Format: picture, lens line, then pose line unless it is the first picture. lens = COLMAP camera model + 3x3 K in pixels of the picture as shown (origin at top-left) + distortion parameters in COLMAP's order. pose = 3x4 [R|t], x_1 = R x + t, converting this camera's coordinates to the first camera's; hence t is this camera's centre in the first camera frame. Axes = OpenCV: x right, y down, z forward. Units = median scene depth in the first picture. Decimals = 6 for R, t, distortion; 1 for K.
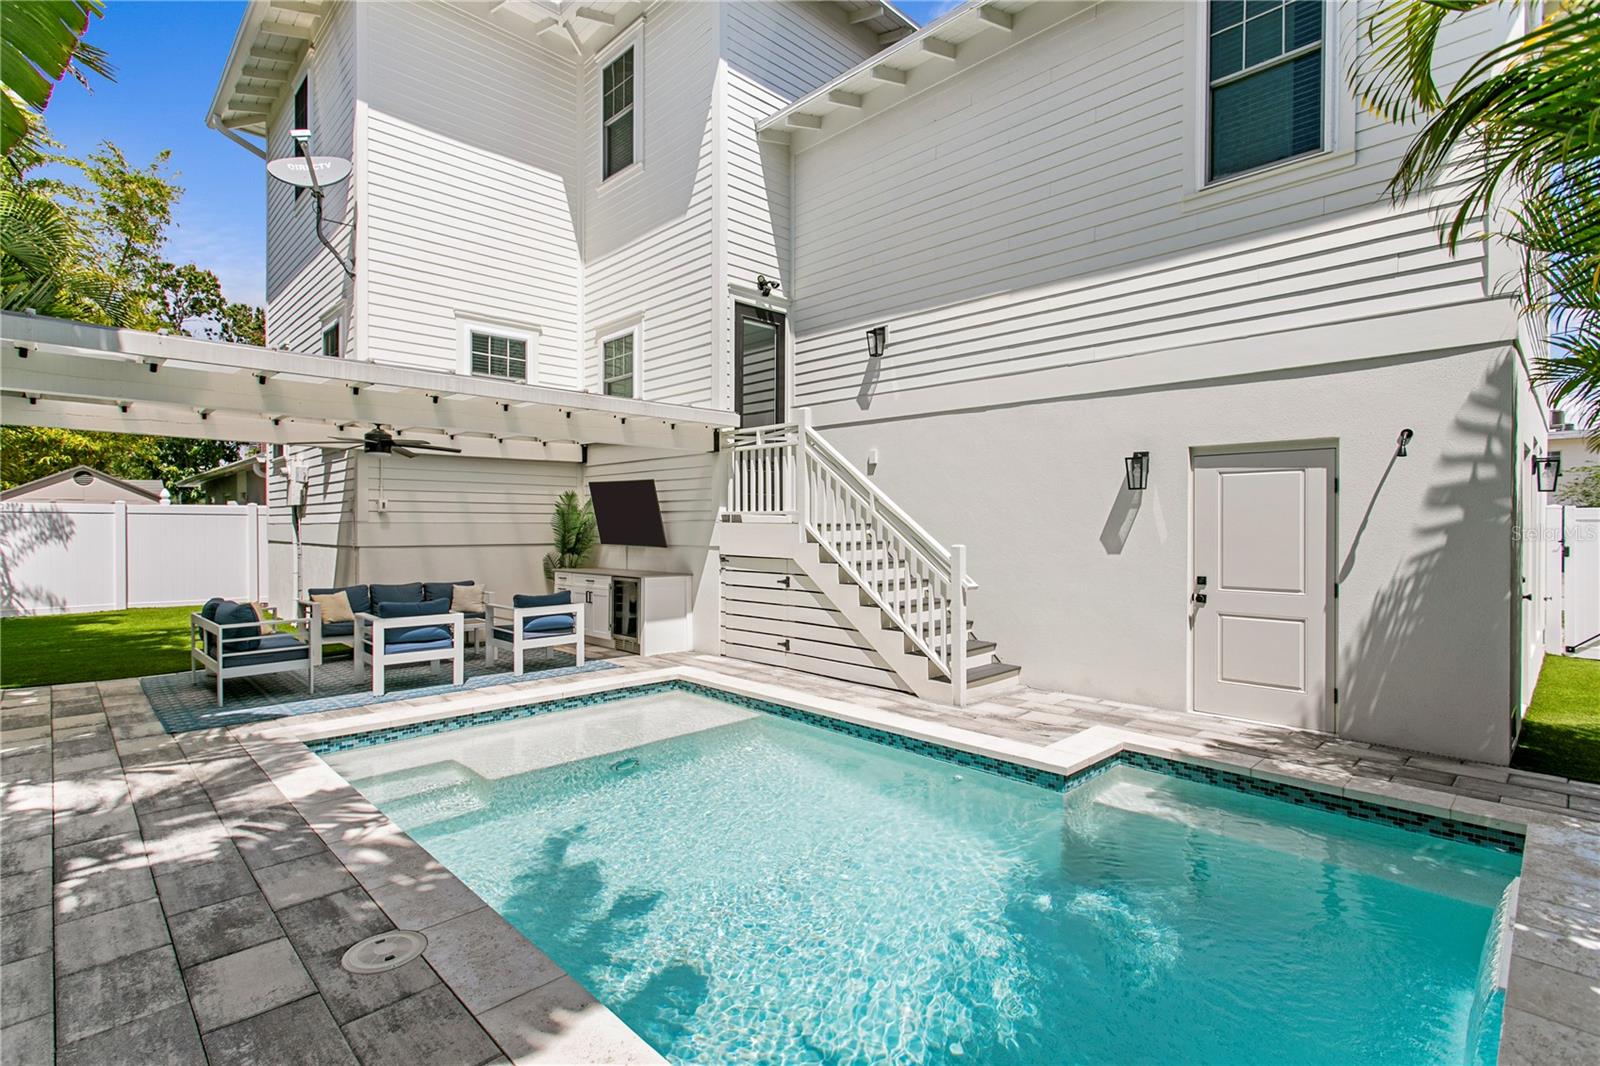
lens RADIAL K [[757.4, 0, 771.6], [0, 757.4, 526.3], [0, 0, 1]] dist [0.005878, 0.000399]
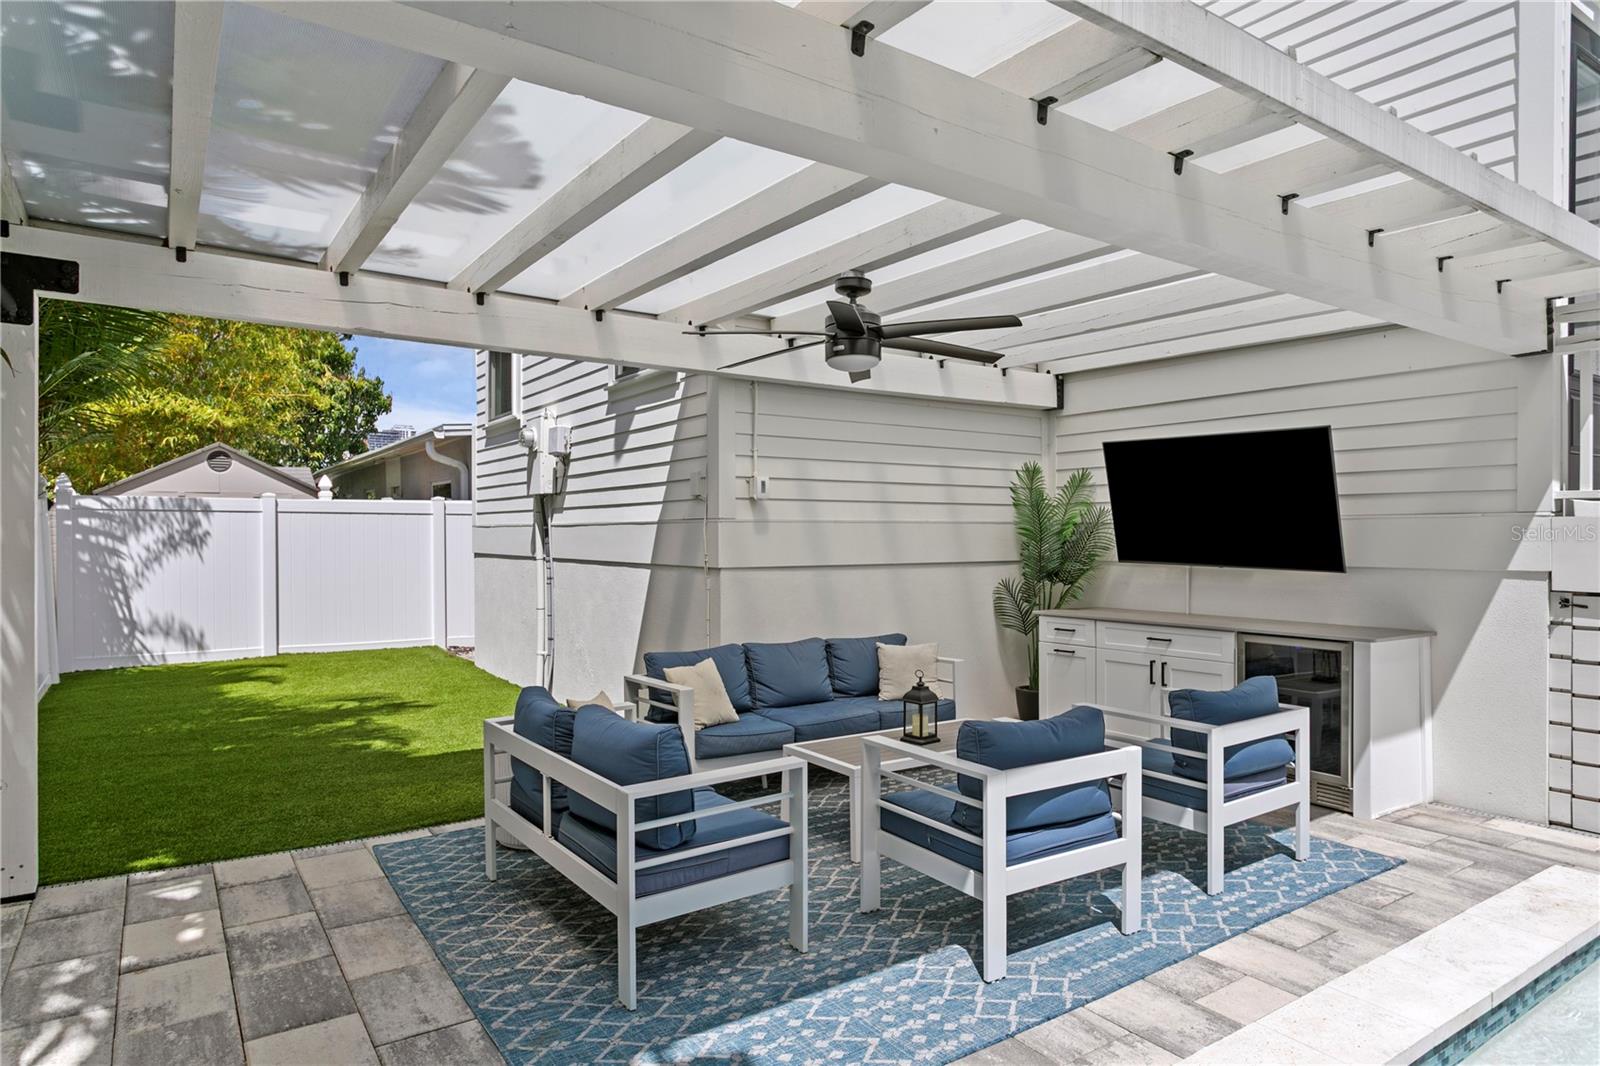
lens RADIAL K [[942.3, 0, 781.1], [0, 942.3, 545.4], [0, 0, 1]] dist [-0.005692, 0.000714]
pose [[0.984788, 0.000729, -0.173758, -0.405908], [0.001552, 0.999914, 0.012992, 0.003652], [0.173753, -0.013064, 0.984703, 0.396362]]
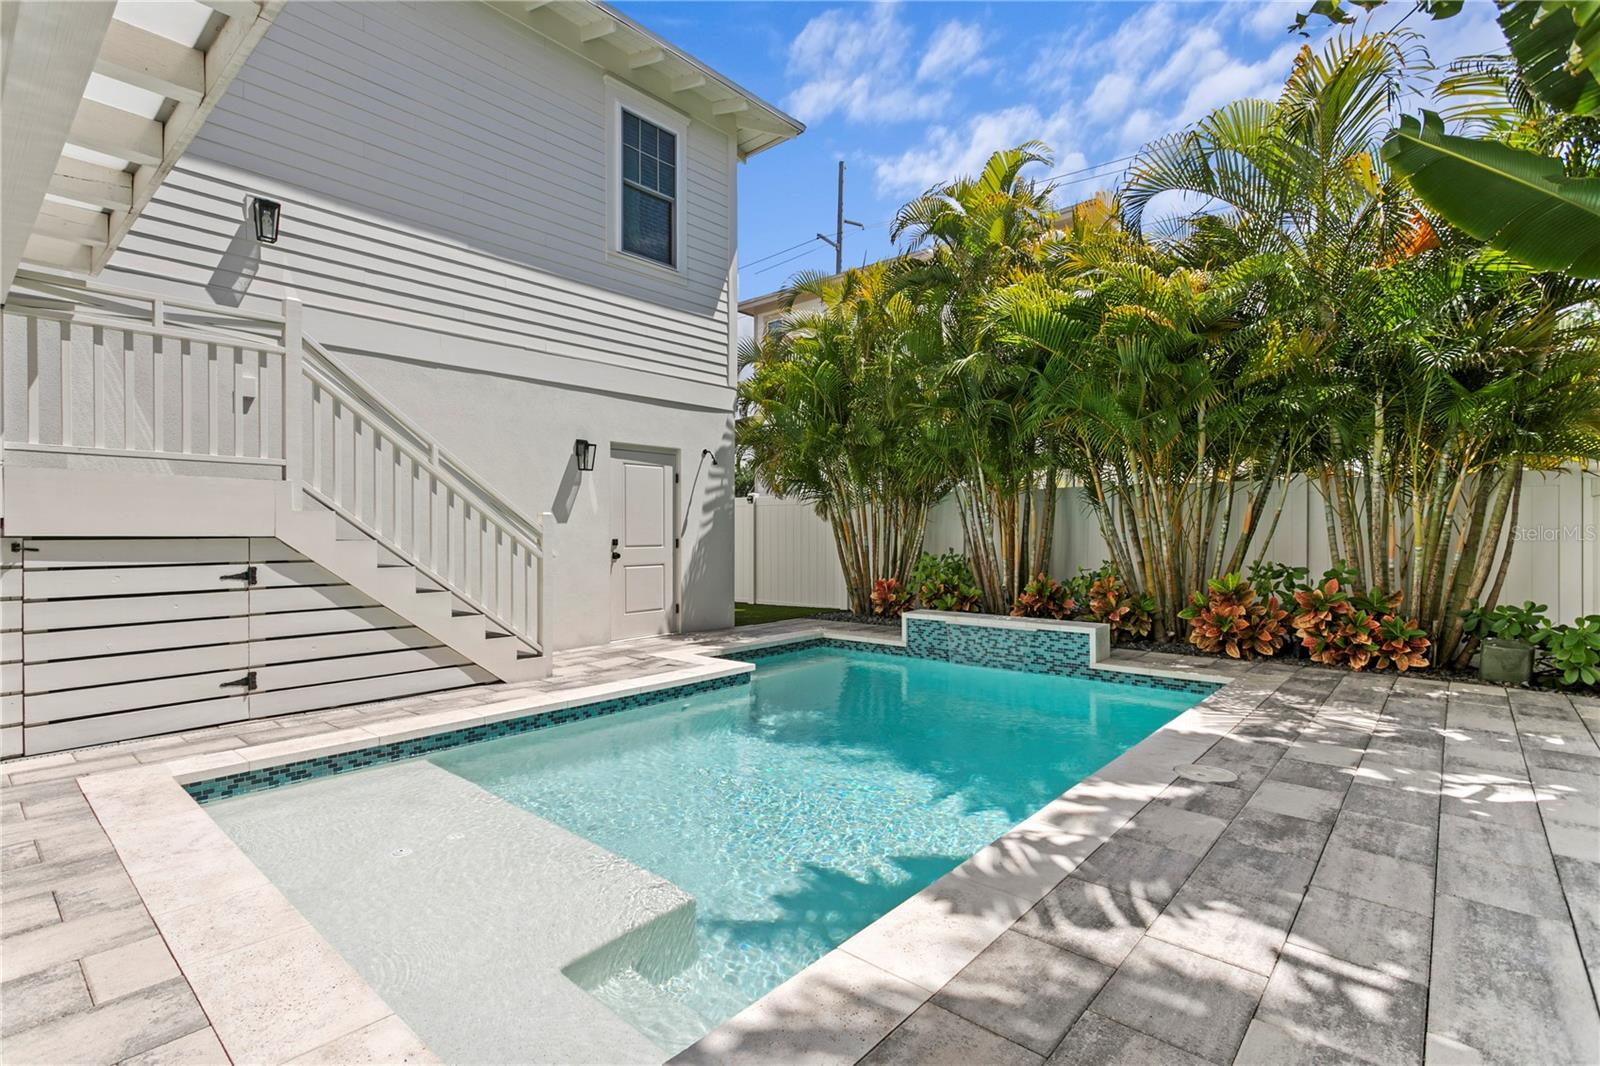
lens RADIAL K [[757.4, 0, 780.6], [0, 757.4, 527.1], [0, 0, 1]] dist [0.005878, 0.000399]
pose [[-0.080562, 0.004380, 0.996740, -0.554498], [0.007239, 0.999967, -0.003809, 0.036605], [-0.996723, 0.006908, -0.080591, 0.573603]]
